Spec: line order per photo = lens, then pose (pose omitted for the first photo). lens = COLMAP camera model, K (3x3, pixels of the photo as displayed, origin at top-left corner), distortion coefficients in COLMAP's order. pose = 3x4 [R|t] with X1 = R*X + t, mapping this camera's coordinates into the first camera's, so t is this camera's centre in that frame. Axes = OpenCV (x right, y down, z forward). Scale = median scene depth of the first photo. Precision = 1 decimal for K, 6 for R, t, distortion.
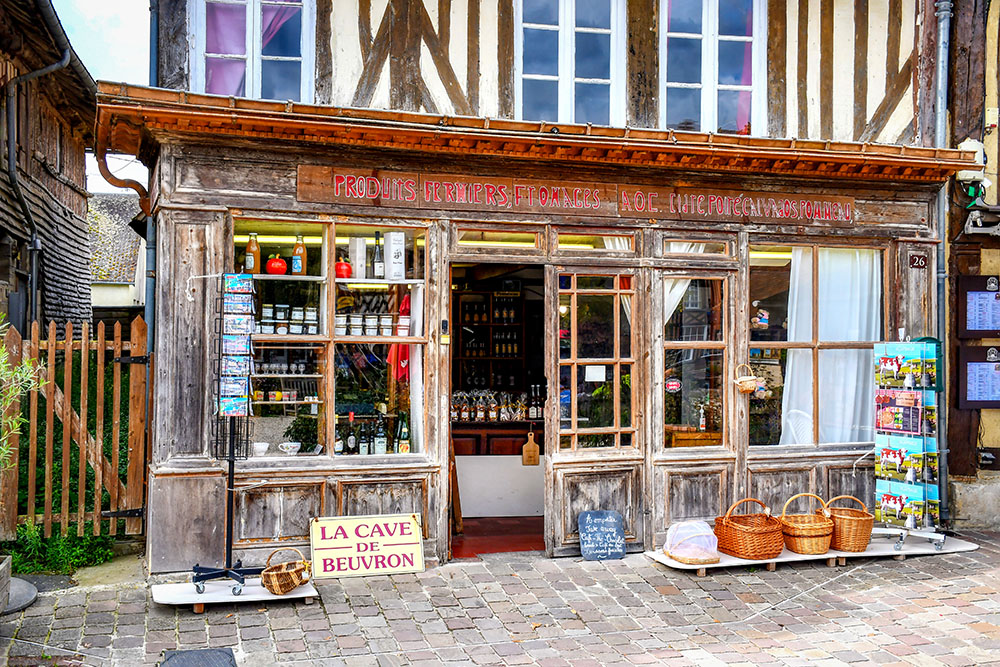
lens RADIAL K [[978.8, 0, 500.0], [0, 978.8, 333.5], [0, 0, 1]] dist [0.013524, 0.027117]
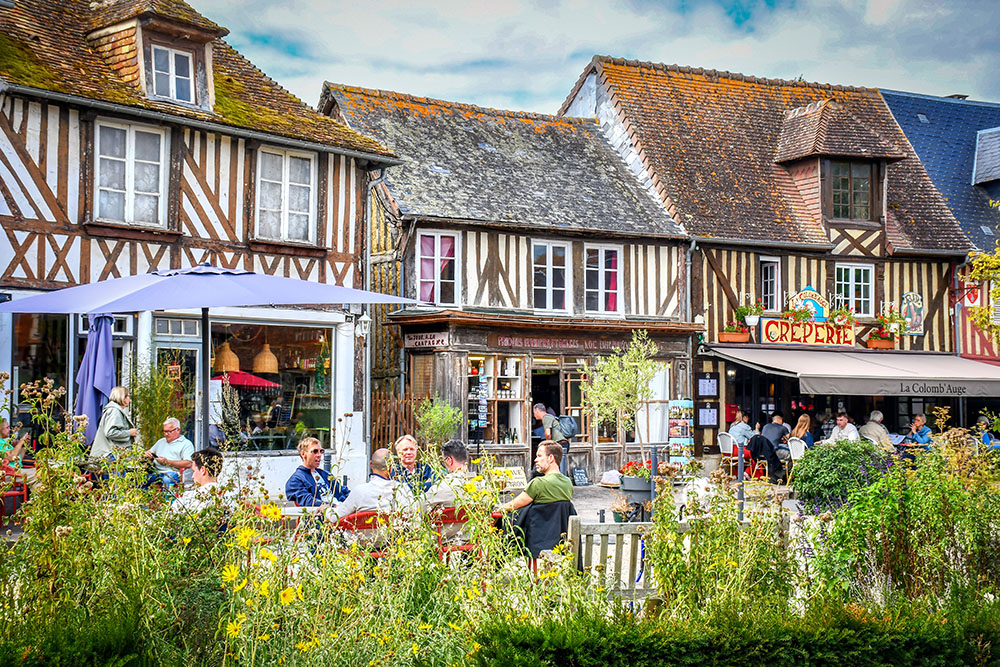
lens RADIAL K [[978.8, 0, 500.0], [0, 978.8, 333.5], [0, 0, 1]] dist [0.013524, 0.027117]
pose [[0.949596, 0.020455, 0.312808, -0.793174], [-0.001926, 0.998231, -0.059429, -0.011740], [-0.313470, 0.055832, 0.947955, -1.205313]]
